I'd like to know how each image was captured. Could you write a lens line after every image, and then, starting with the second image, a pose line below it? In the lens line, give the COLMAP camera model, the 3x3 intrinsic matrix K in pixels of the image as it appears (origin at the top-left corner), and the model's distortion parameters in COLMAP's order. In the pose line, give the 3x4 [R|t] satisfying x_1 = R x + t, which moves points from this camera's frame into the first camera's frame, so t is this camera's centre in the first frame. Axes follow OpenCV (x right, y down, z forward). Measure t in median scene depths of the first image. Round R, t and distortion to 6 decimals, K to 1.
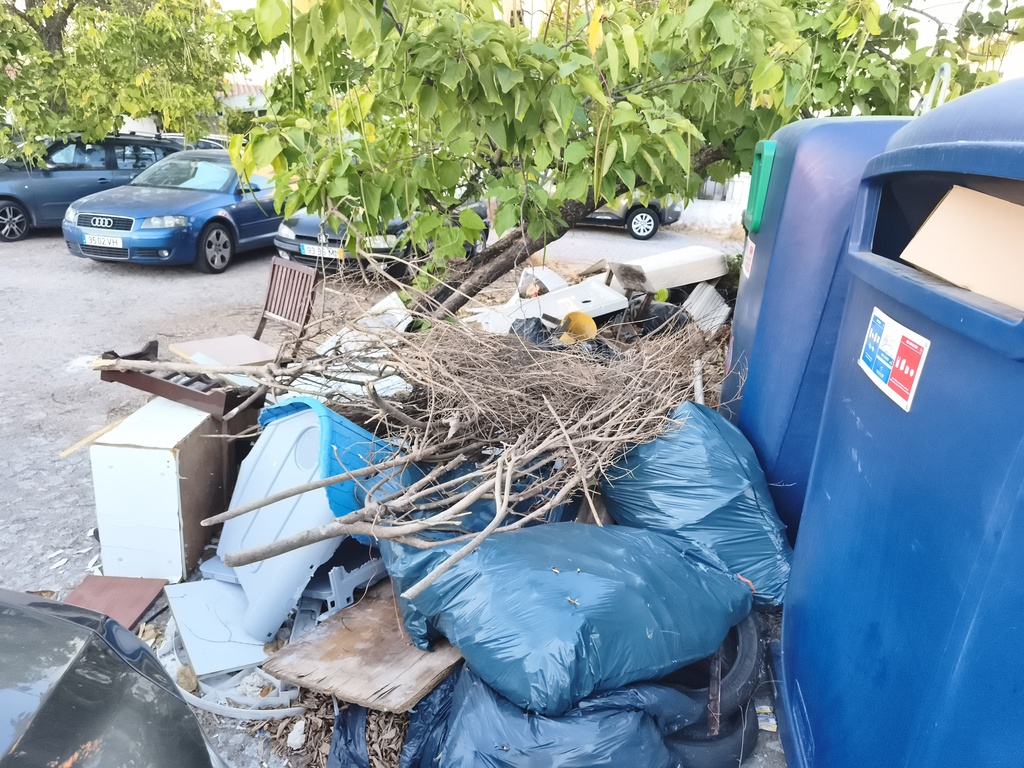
lens RADIAL K [[681.6, 0, 512.0], [0, 681.6, 384.0], [0, 0, 1]] dist [0.012137, 0.004170]
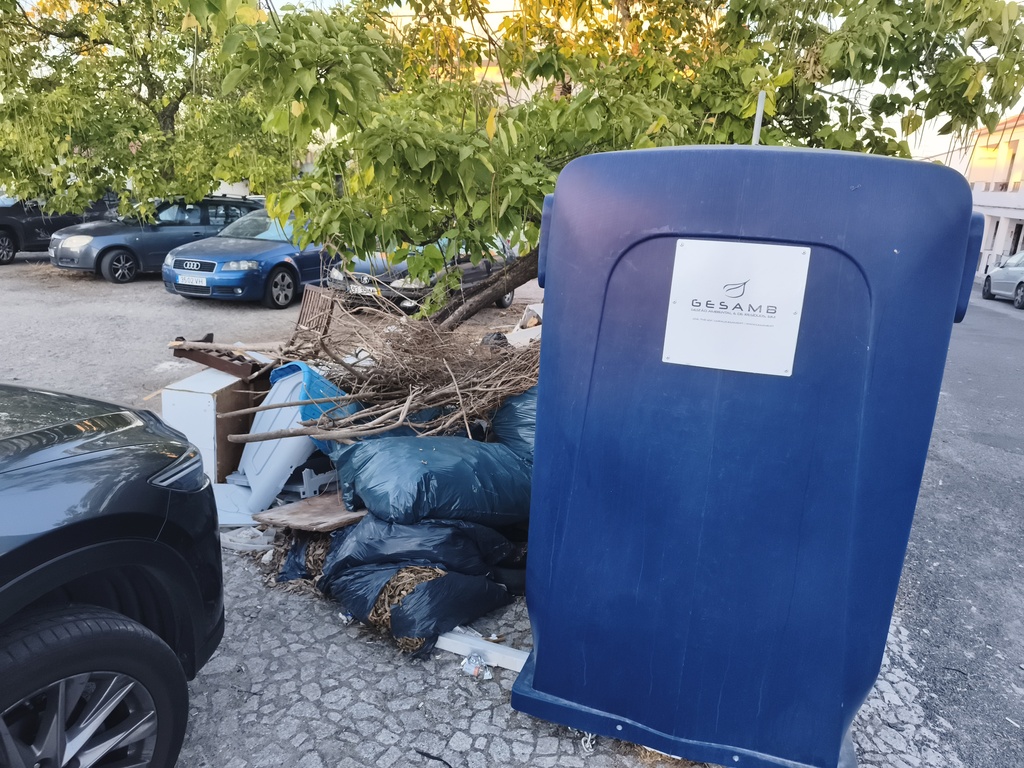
lens RADIAL K [[681.6, 0, 512.0], [0, 681.6, 384.0], [0, 0, 1]] dist [0.012137, 0.004170]
pose [[0.994491, 0.024657, -0.101879, 0.099473], [-0.032866, 0.996277, -0.079705, 0.052882], [0.099534, 0.082615, 0.991599, -0.137963]]
